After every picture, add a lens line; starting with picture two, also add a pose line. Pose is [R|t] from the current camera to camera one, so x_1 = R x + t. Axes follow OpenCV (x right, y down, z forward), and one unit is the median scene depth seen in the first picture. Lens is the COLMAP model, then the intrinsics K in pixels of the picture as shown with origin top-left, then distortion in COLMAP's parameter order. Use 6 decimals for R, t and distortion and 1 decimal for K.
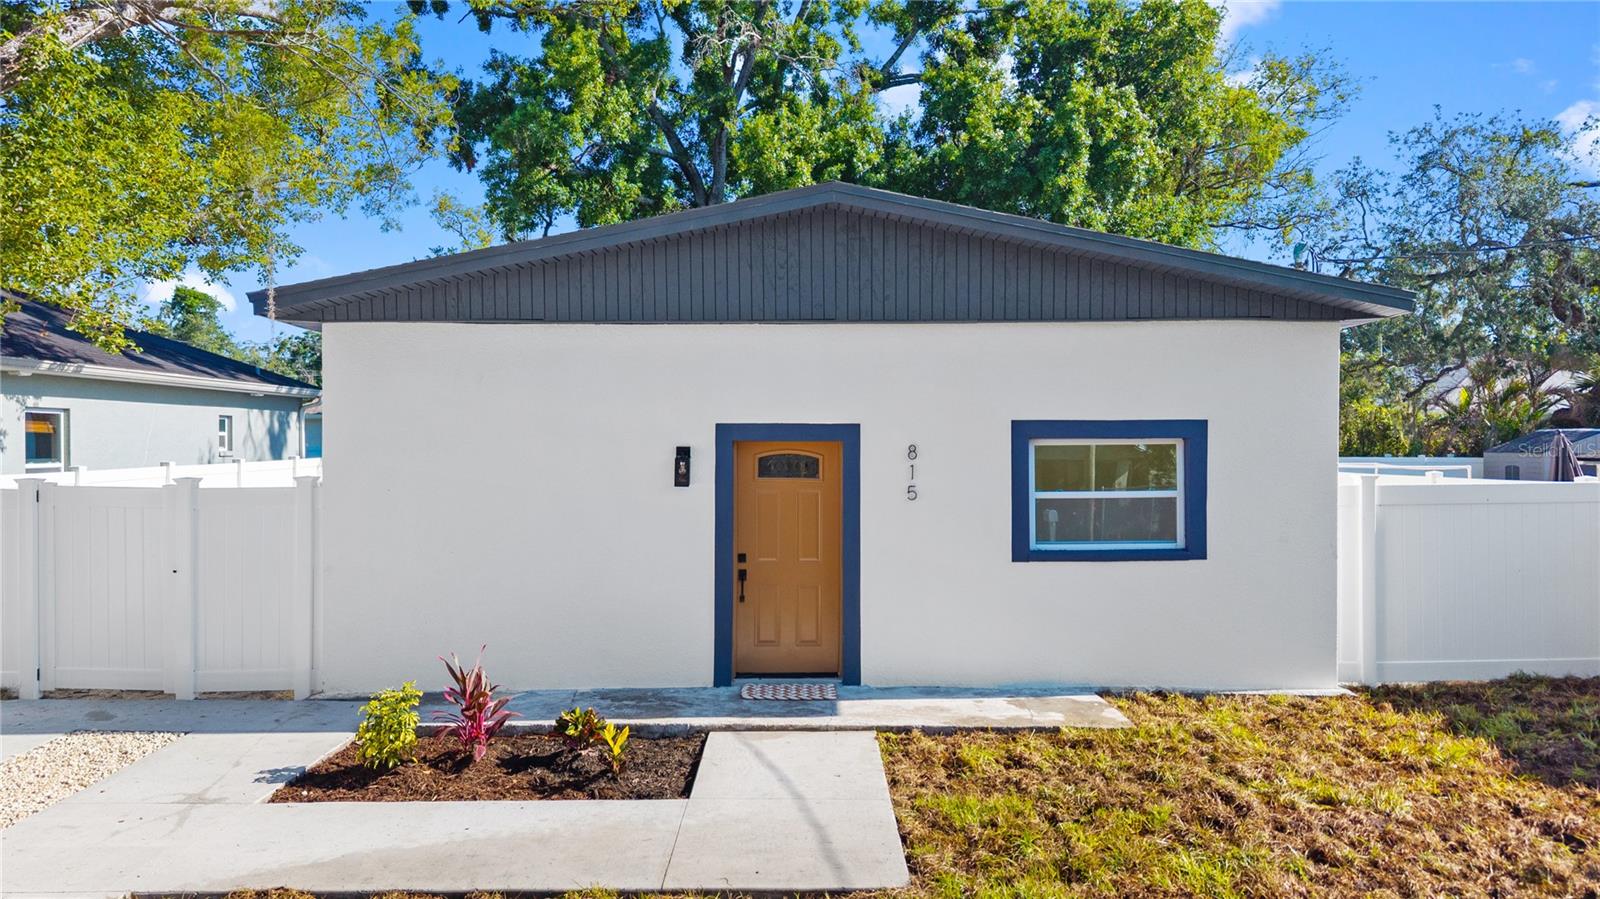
lens RADIAL K [[1138.0, 0, 804.2], [0, 1138.0, 446.6], [0, 0, 1]] dist [0.005948, -0.007472]
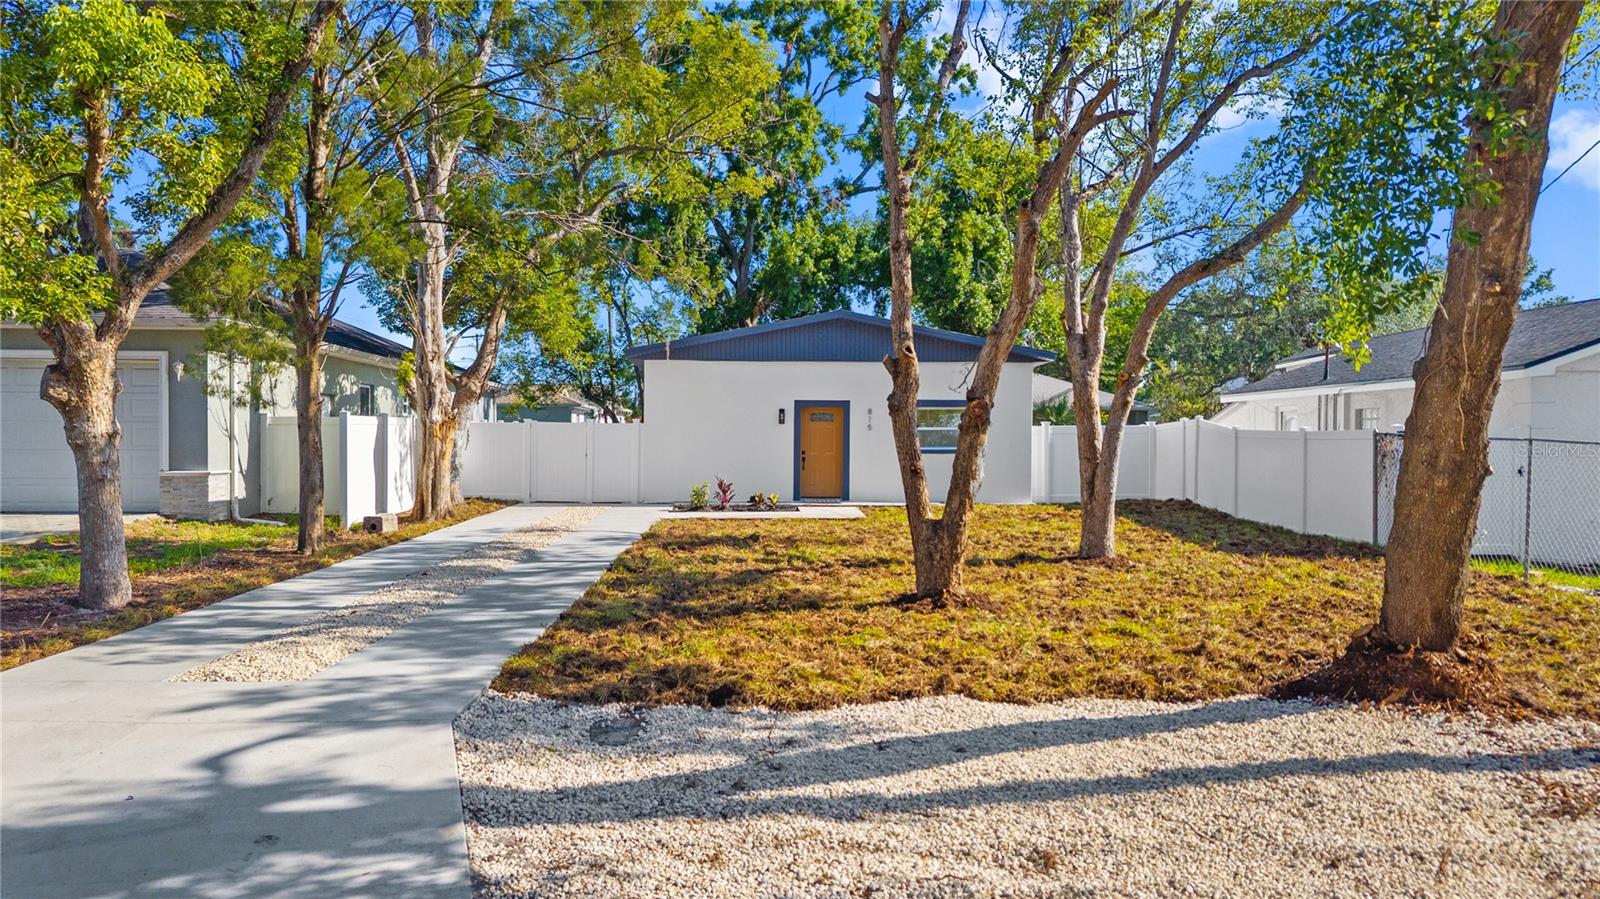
lens RADIAL K [[1138.0, 0, 797.0], [0, 1138.0, 450.1], [0, 0, 1]] dist [0.005948, -0.007472]
pose [[0.999588, 0.007474, 0.027707, -0.064500], [-0.007573, 0.999965, 0.003469, 0.038662], [-0.027680, -0.003678, 0.999610, -0.732837]]
